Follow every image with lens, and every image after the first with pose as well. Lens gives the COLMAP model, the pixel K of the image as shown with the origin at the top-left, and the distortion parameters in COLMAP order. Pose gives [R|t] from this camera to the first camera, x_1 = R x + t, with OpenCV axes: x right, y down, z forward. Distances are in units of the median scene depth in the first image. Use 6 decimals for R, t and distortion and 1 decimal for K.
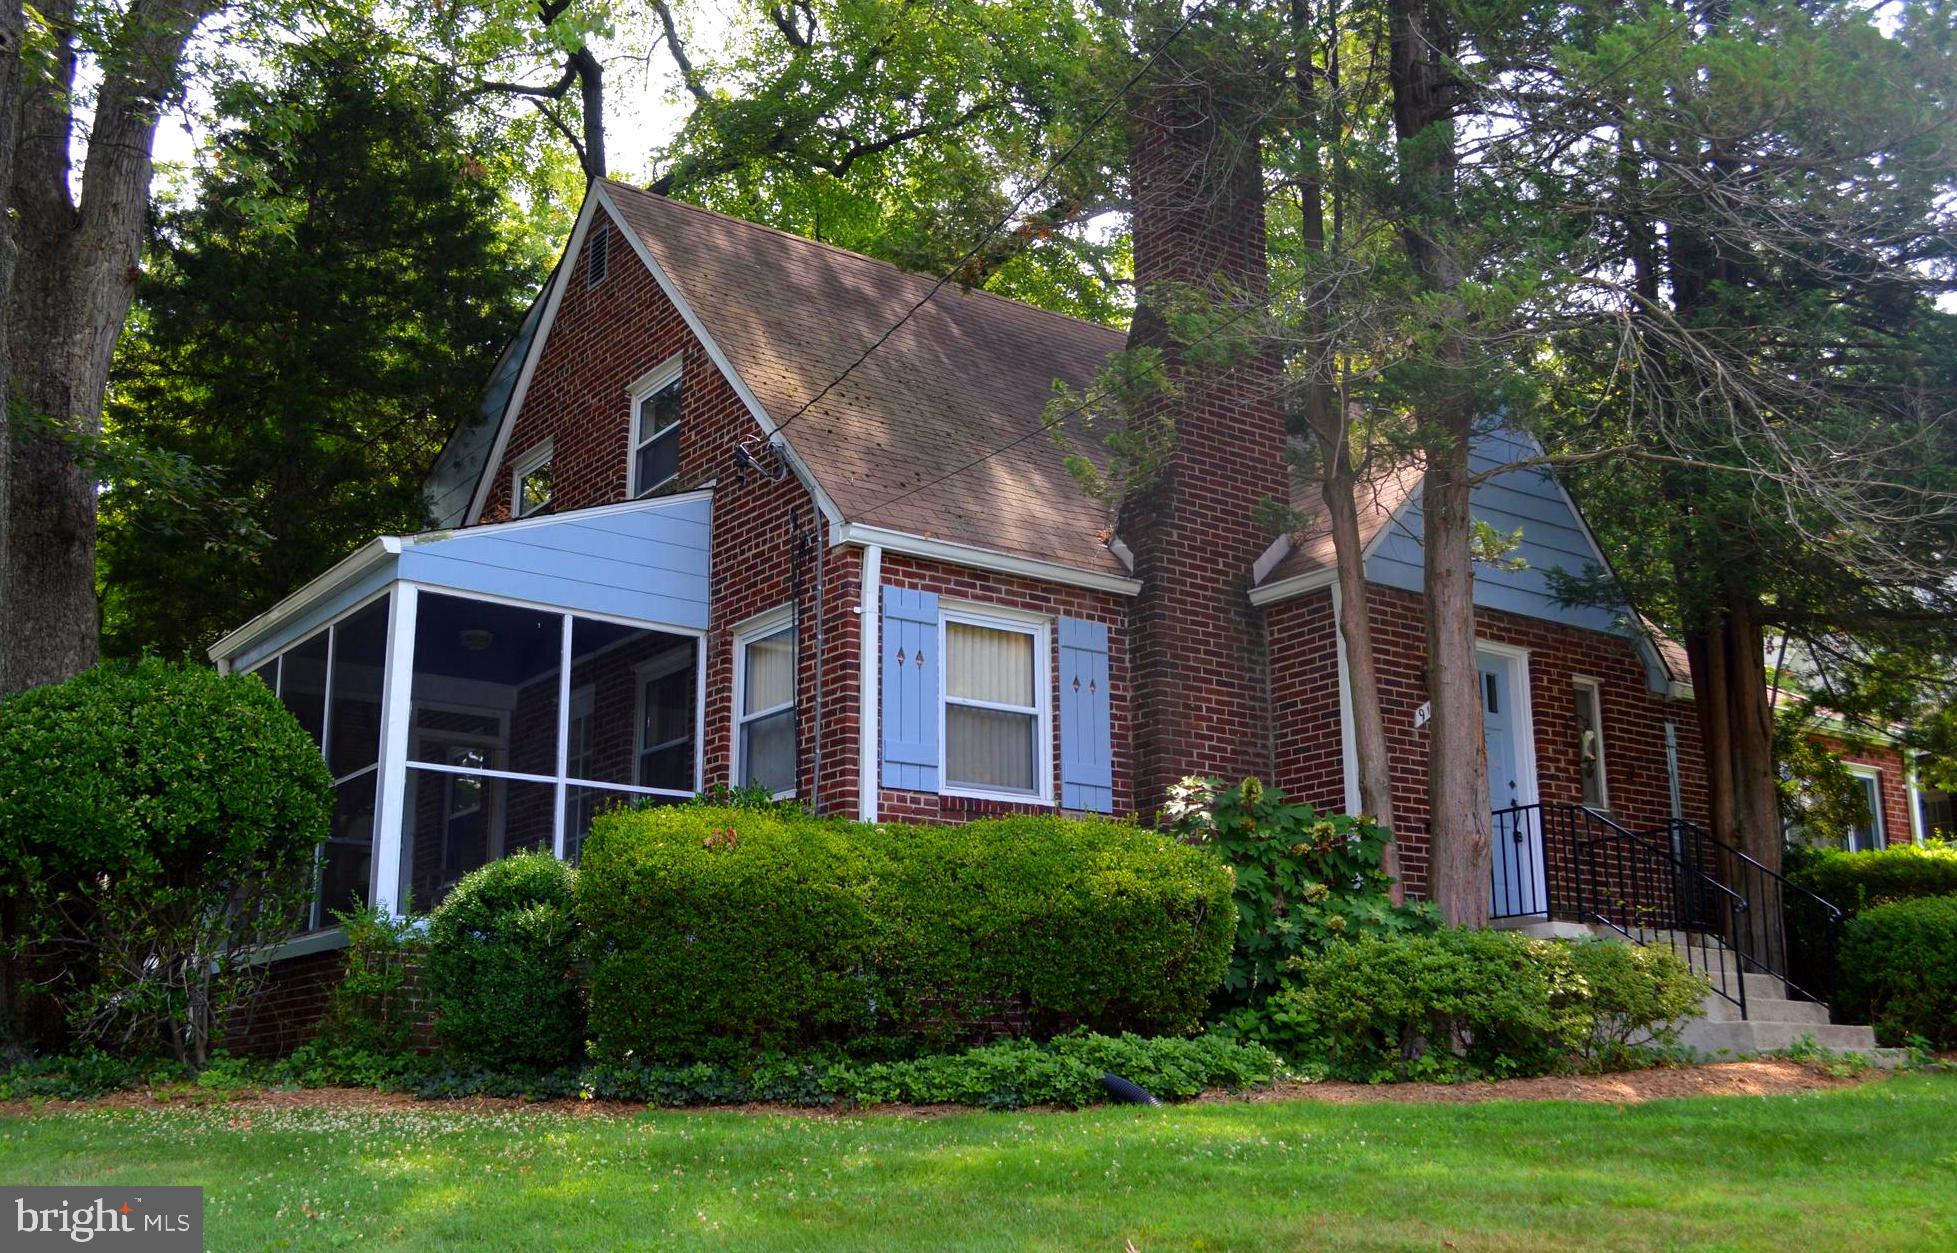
lens RADIAL K [[2045.8, 0, 979.2], [0, 2045.8, 611.0], [0, 0, 1]] dist [-0.057571, 0.000000]
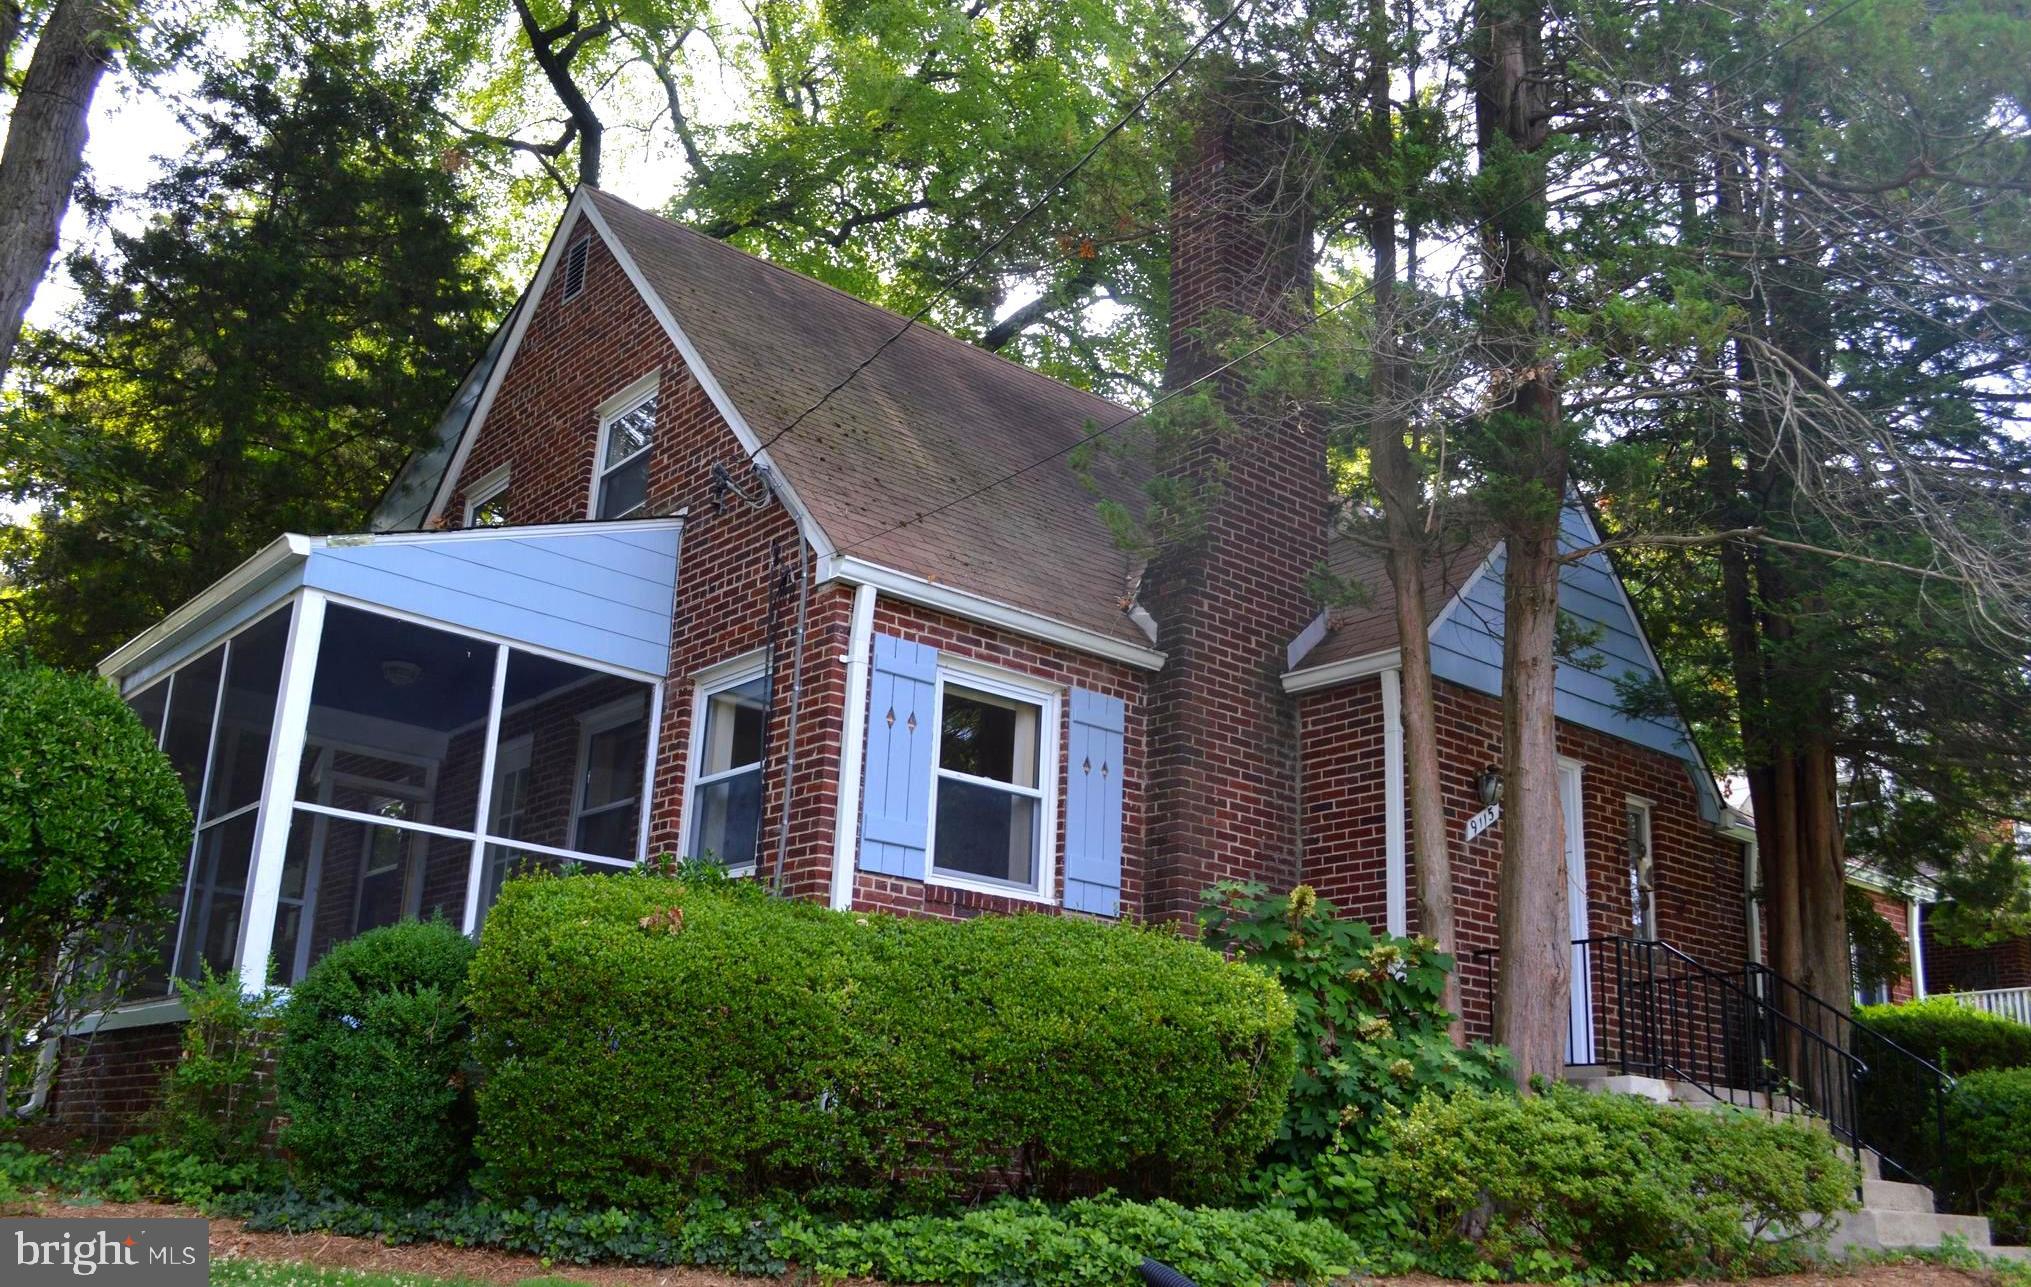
lens RADIAL K [[1850.2, 0, 1001.5], [0, 1850.2, 650.3], [0, 0, 1]] dist [-0.067222, 0.000000]
pose [[0.996617, 0.069247, 0.044256, -0.026903], [-0.067350, 0.996802, -0.043001, 0.023078], [-0.047092, 0.039875, 0.998094, 0.217144]]
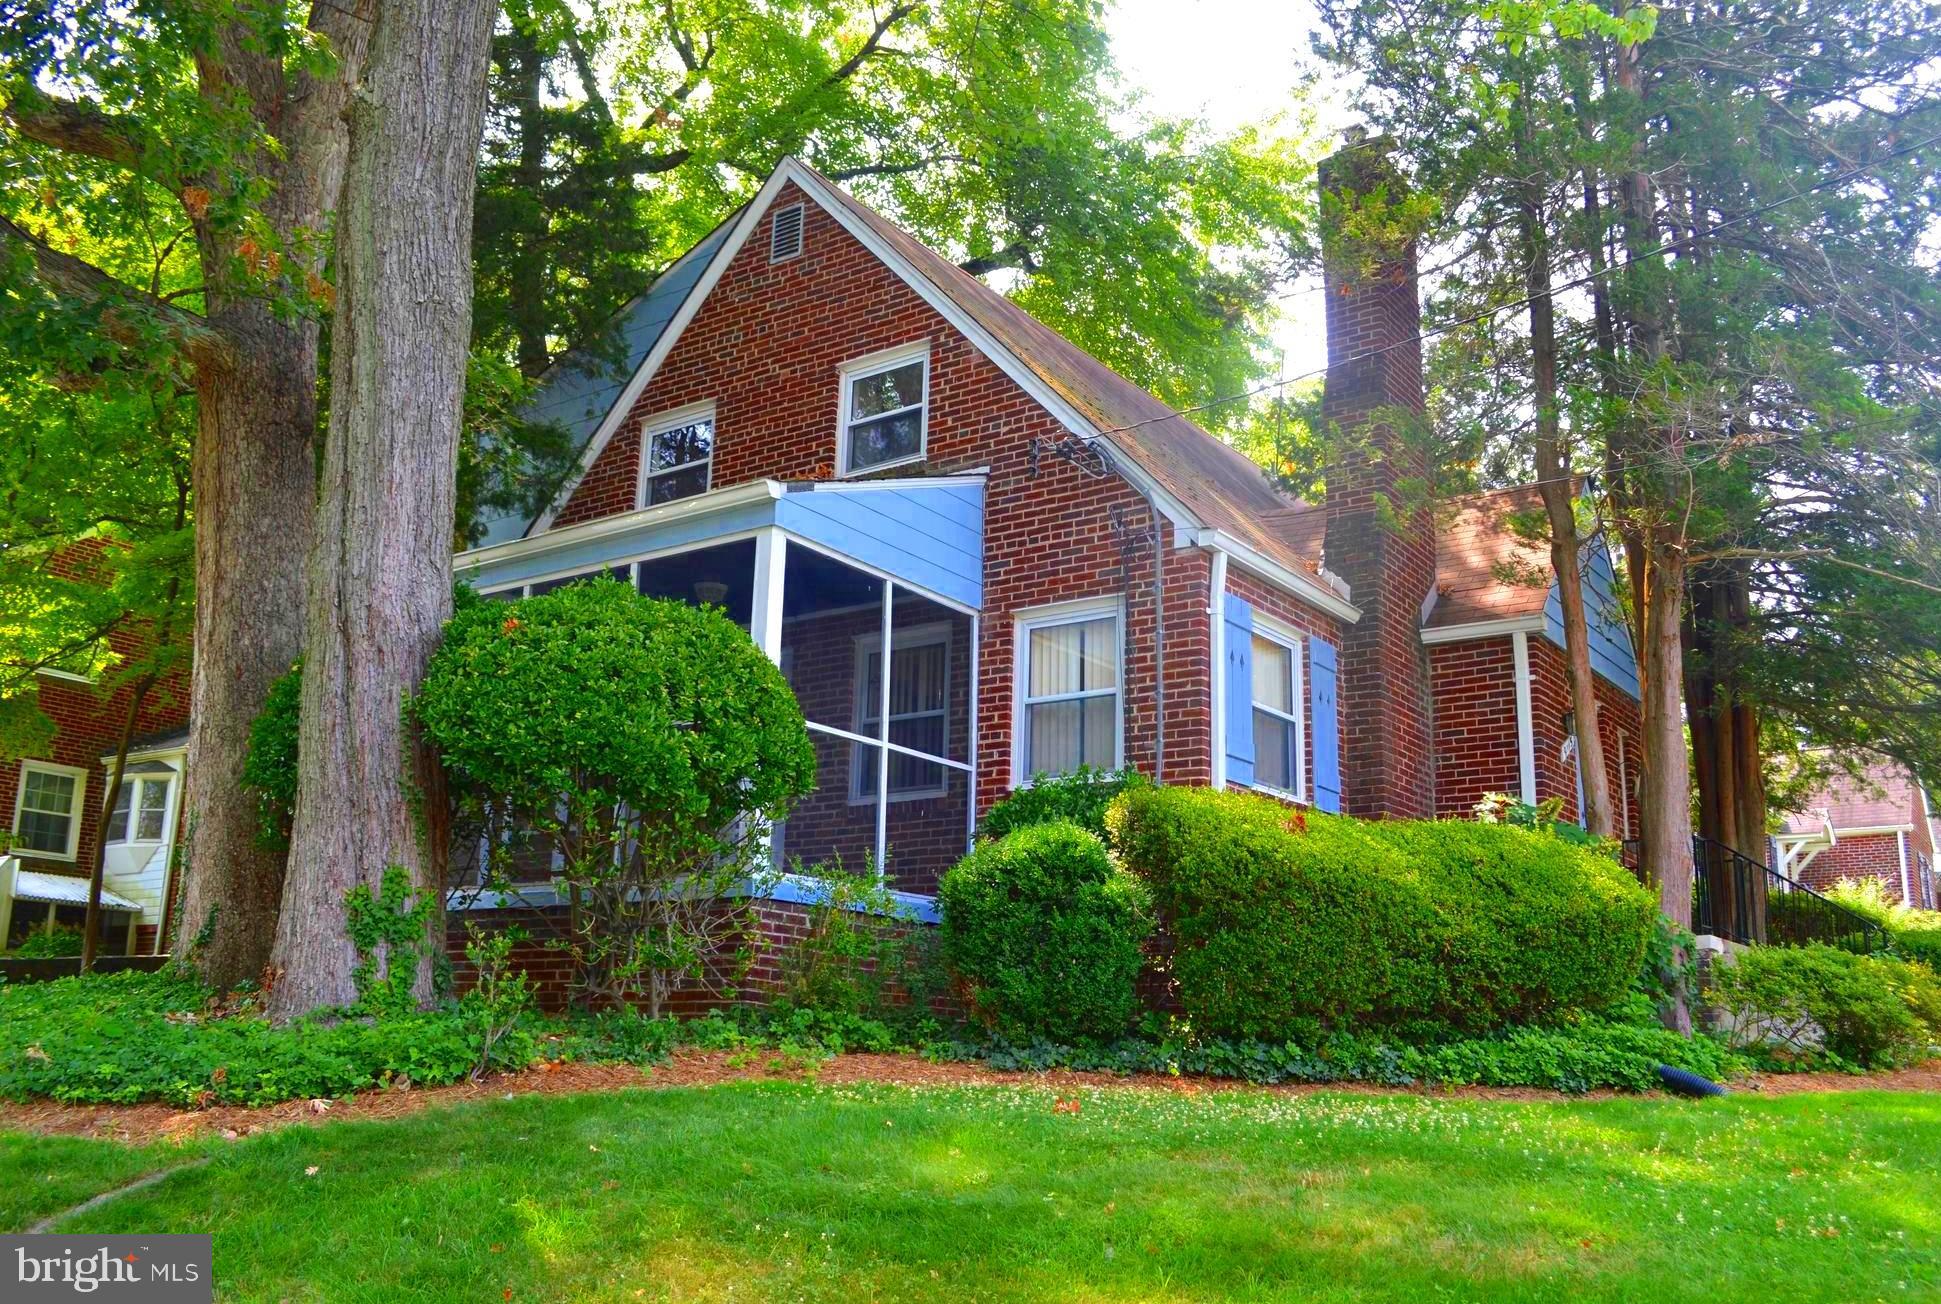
lens RADIAL K [[1720.0, 0, 977.1], [0, 1720.0, 665.6], [0, 0, 1]] dist [-0.069613, -0.007883]
pose [[0.941983, 0.102443, 0.319647, -0.427895], [-0.109402, 0.993990, 0.003841, 0.035327], [-0.317332, -0.038588, 0.947529, 0.180551]]
